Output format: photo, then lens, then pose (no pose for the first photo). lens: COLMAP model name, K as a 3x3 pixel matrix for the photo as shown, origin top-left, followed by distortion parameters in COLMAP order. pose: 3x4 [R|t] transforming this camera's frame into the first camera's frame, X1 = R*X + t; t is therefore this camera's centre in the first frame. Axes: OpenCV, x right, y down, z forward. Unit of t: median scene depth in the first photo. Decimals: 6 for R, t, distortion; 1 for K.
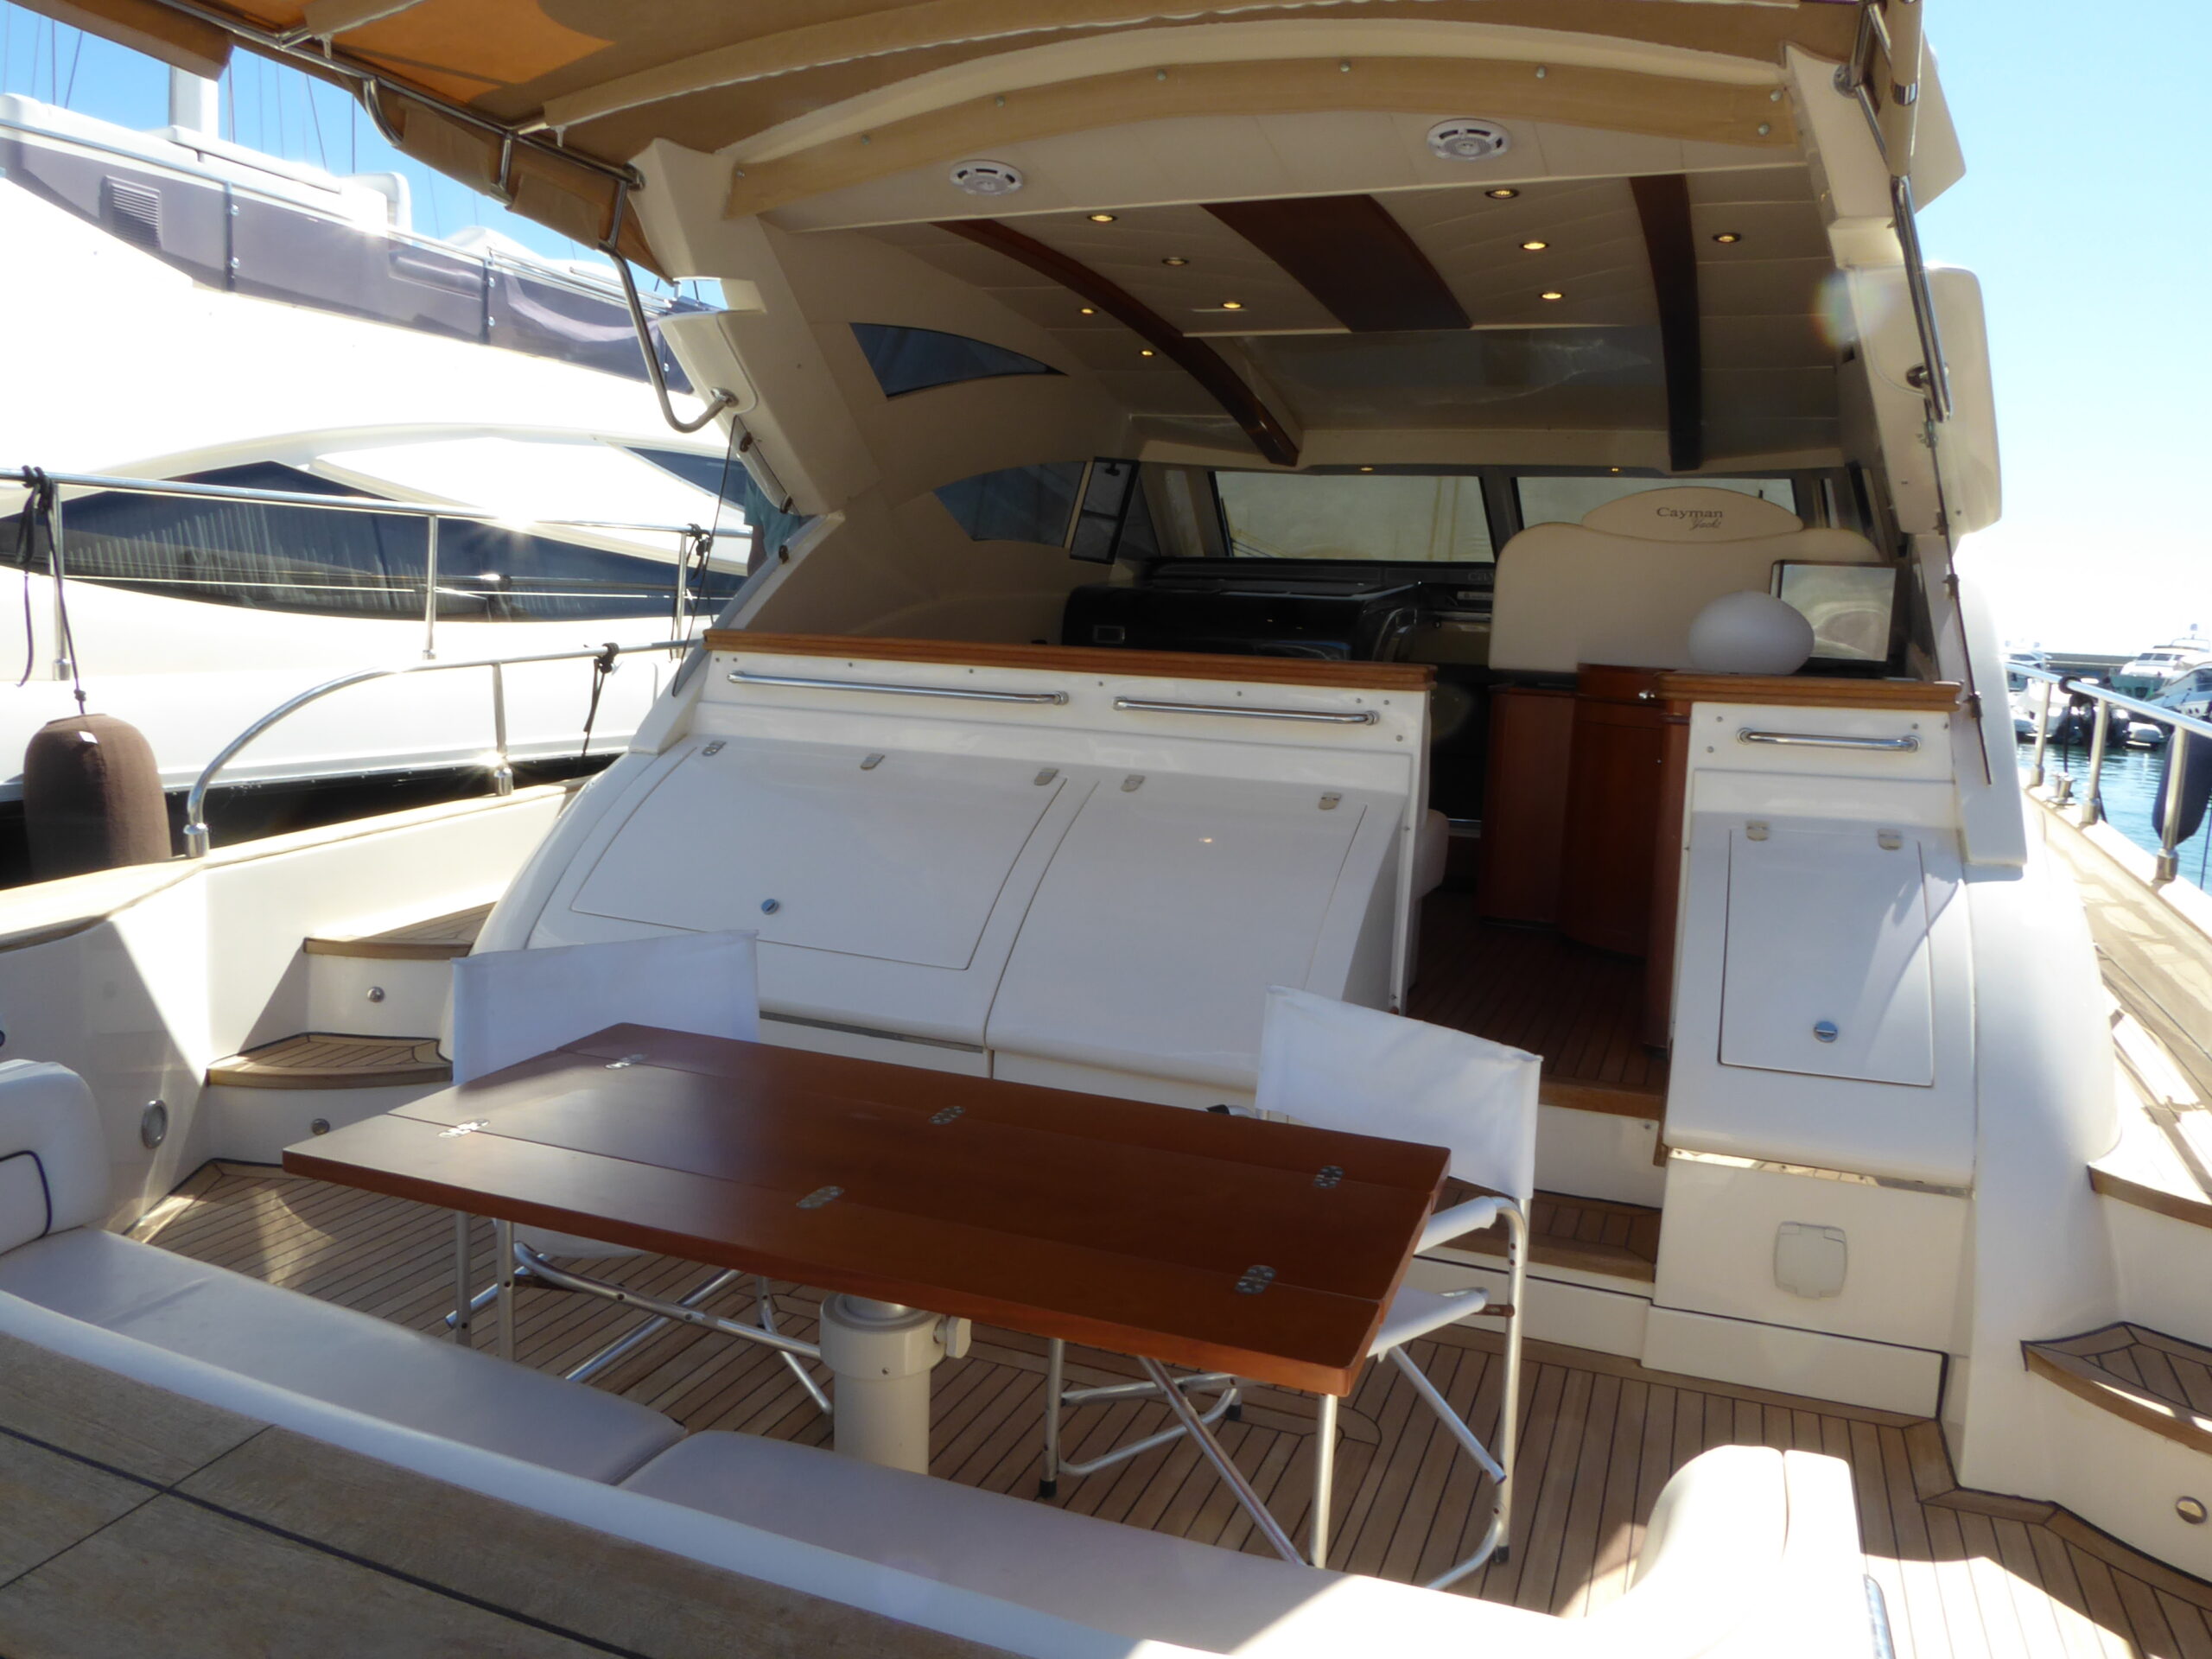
lens RADIAL K [[1580.1, 0, 1108.5], [0, 1580.1, 778.9], [0, 0, 1]] dist [-0.100669, 0.307685]
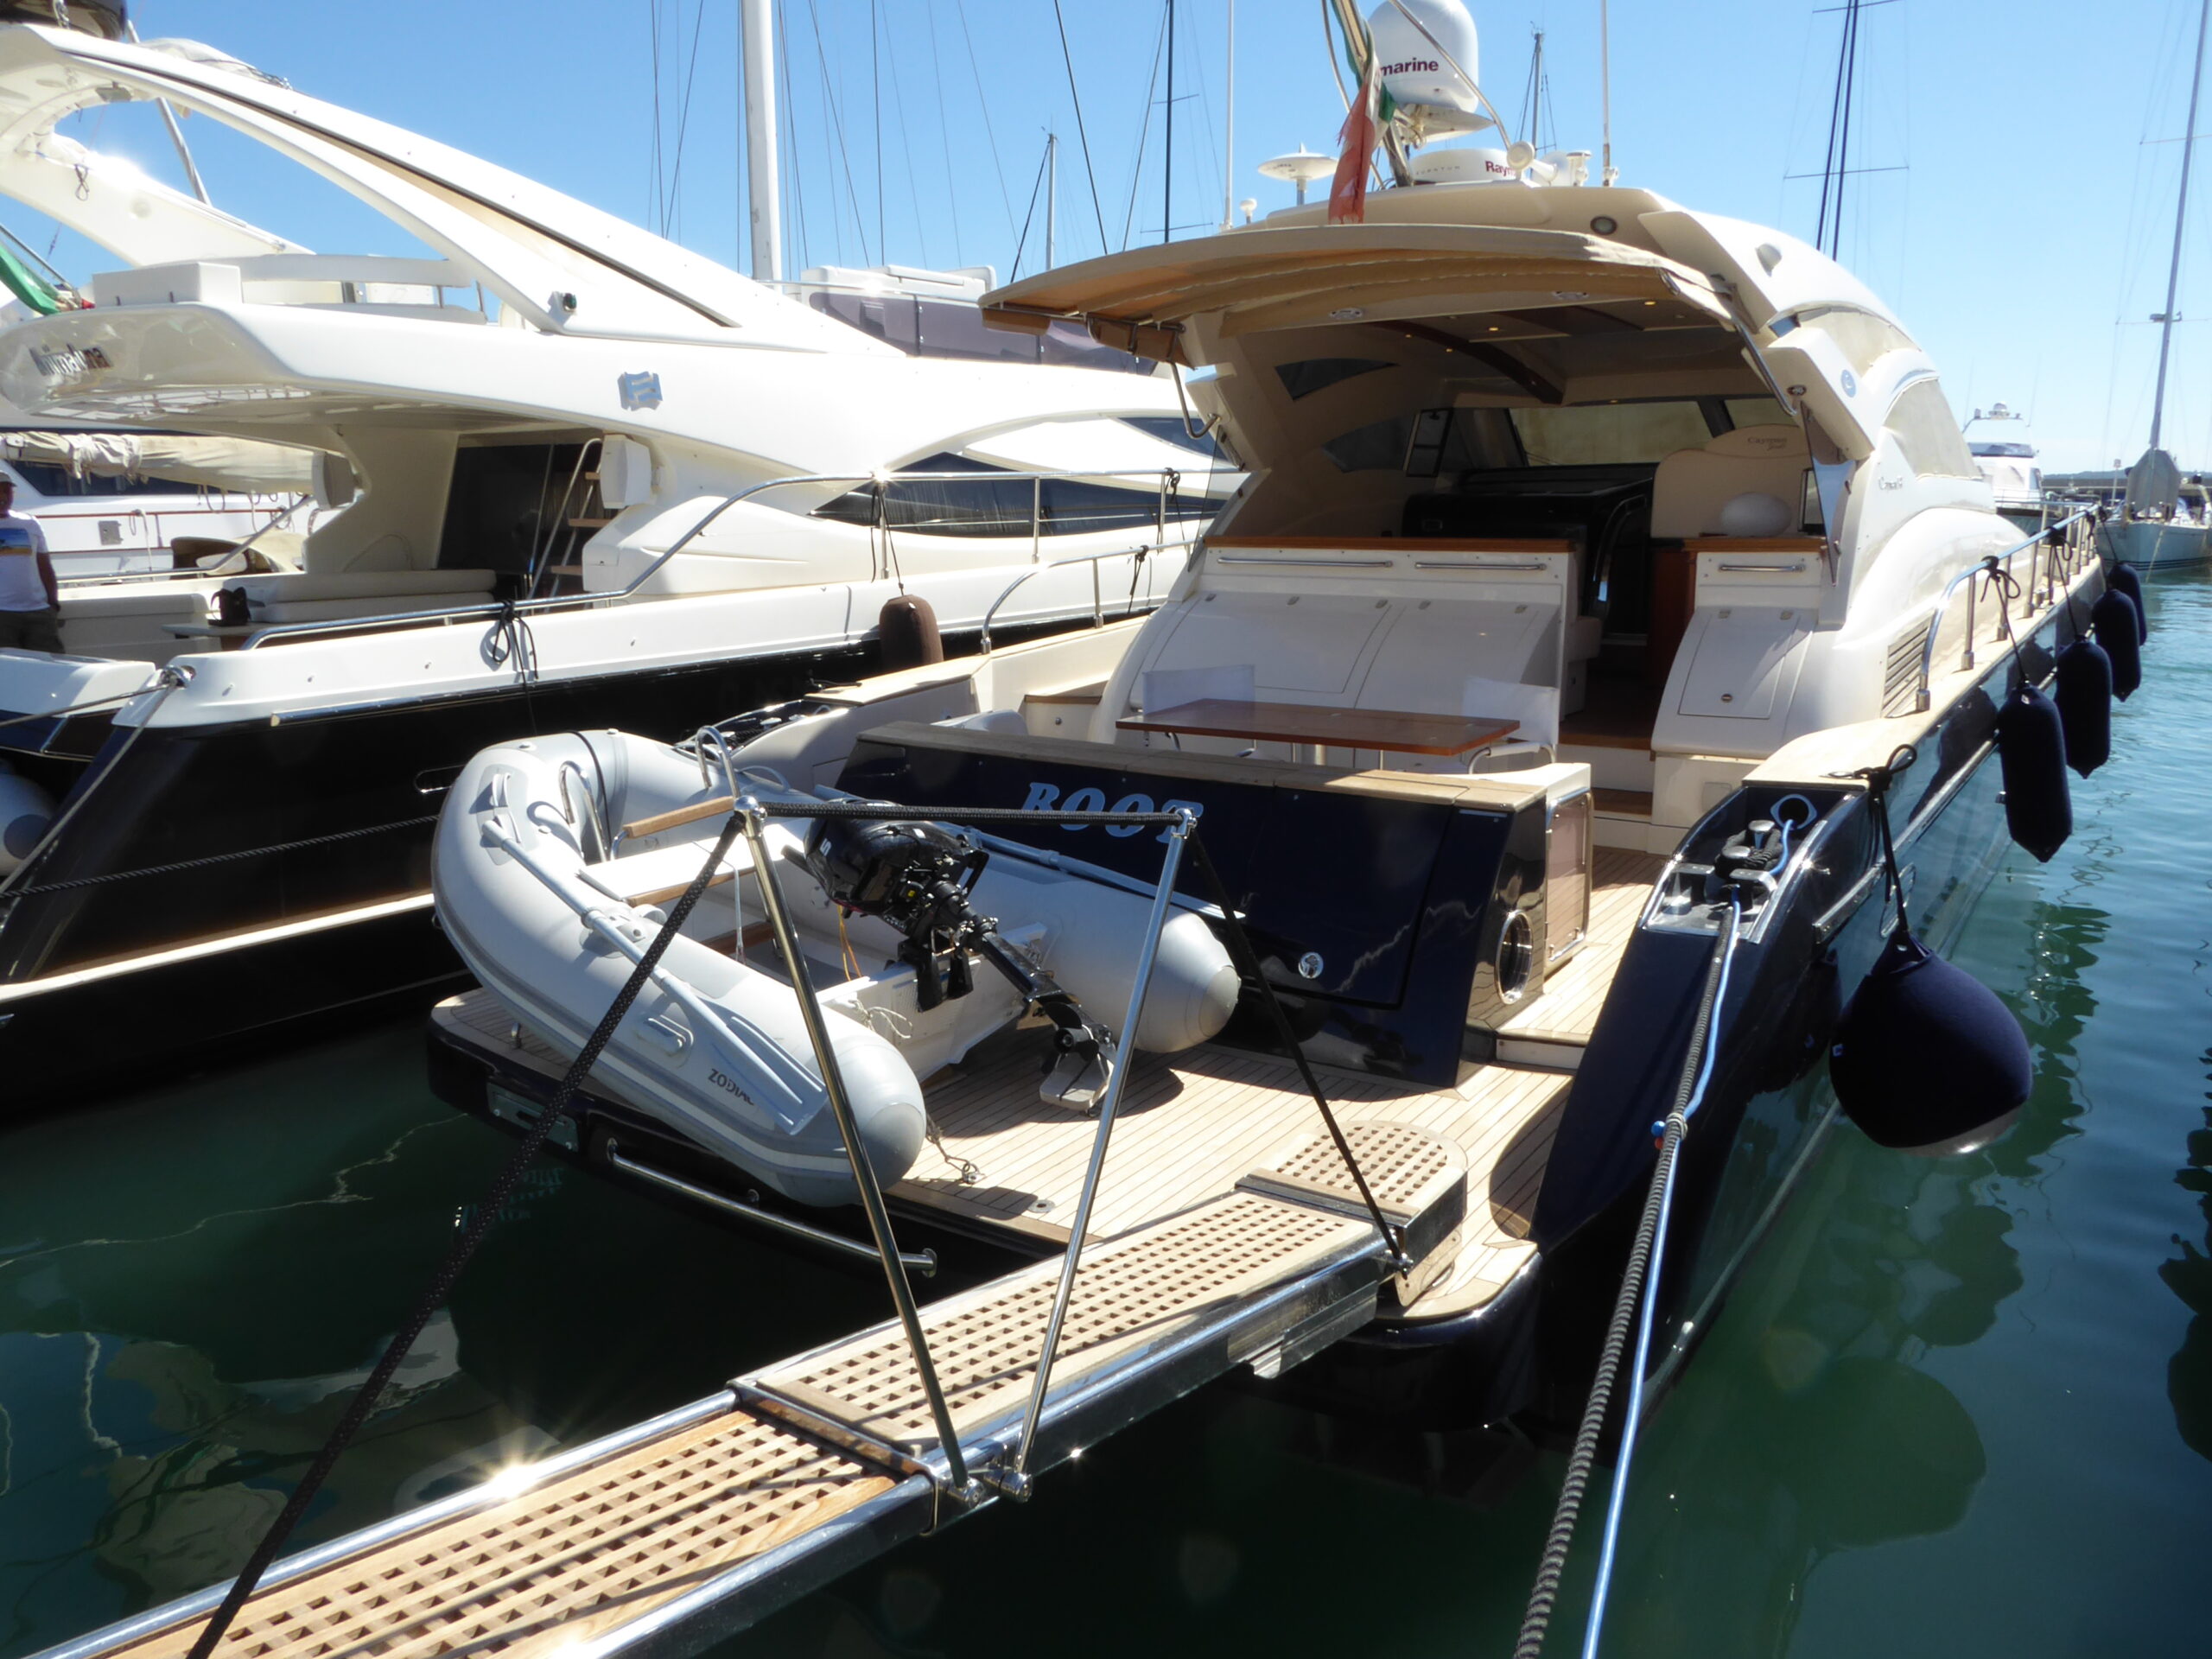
lens RADIAL K [[1561.8, 0, 1106.0], [0, 1561.8, 829.5], [0, 0, 1]] dist [-0.050916, 0.009631]
pose [[0.970522, -0.004114, -0.240978, 0.073391], [0.029377, 0.994418, 0.101339, 0.055405], [0.239216, -0.105431, 0.965225, -0.774994]]
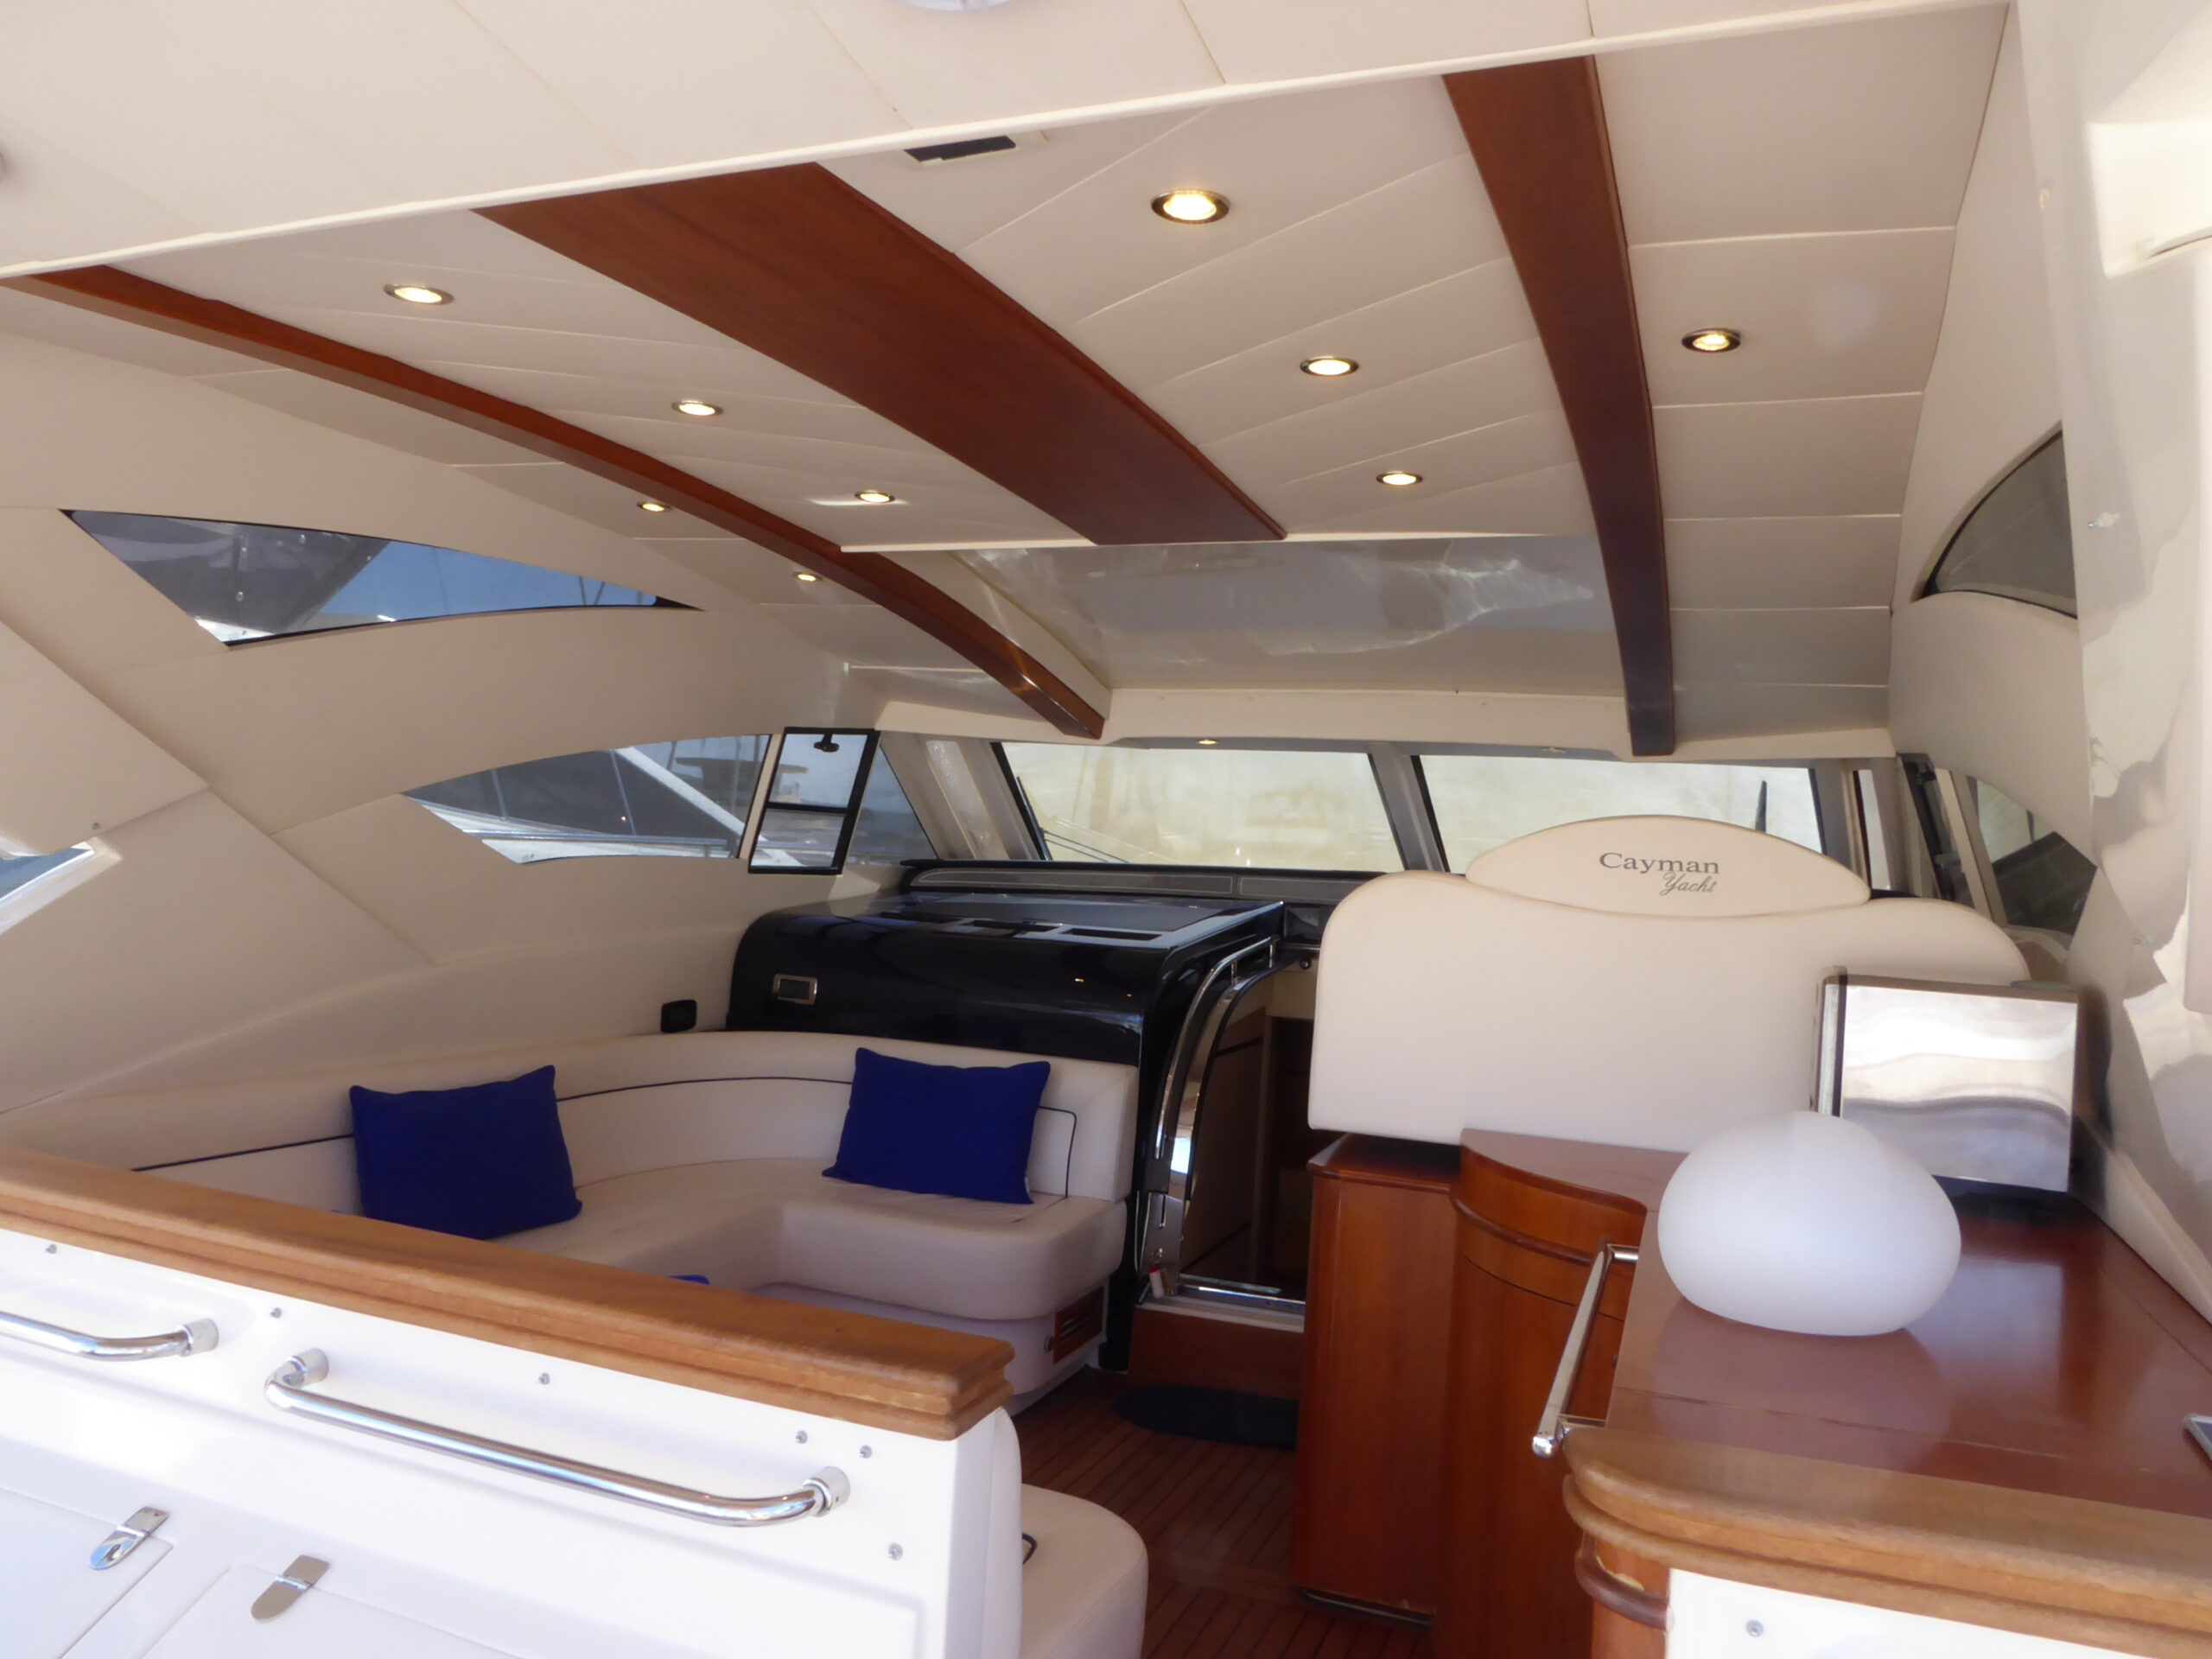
lens RADIAL K [[1554.5, 0, 1106.0], [0, 1554.5, 829.5], [0, 0, 1]] dist [0.001533, 0.002806]
pose [[0.999938, 0.010453, 0.003709, 0.165517], [-0.009972, 0.993675, -0.111852, -0.111835], [-0.004854, 0.111809, 0.993718, 0.433615]]
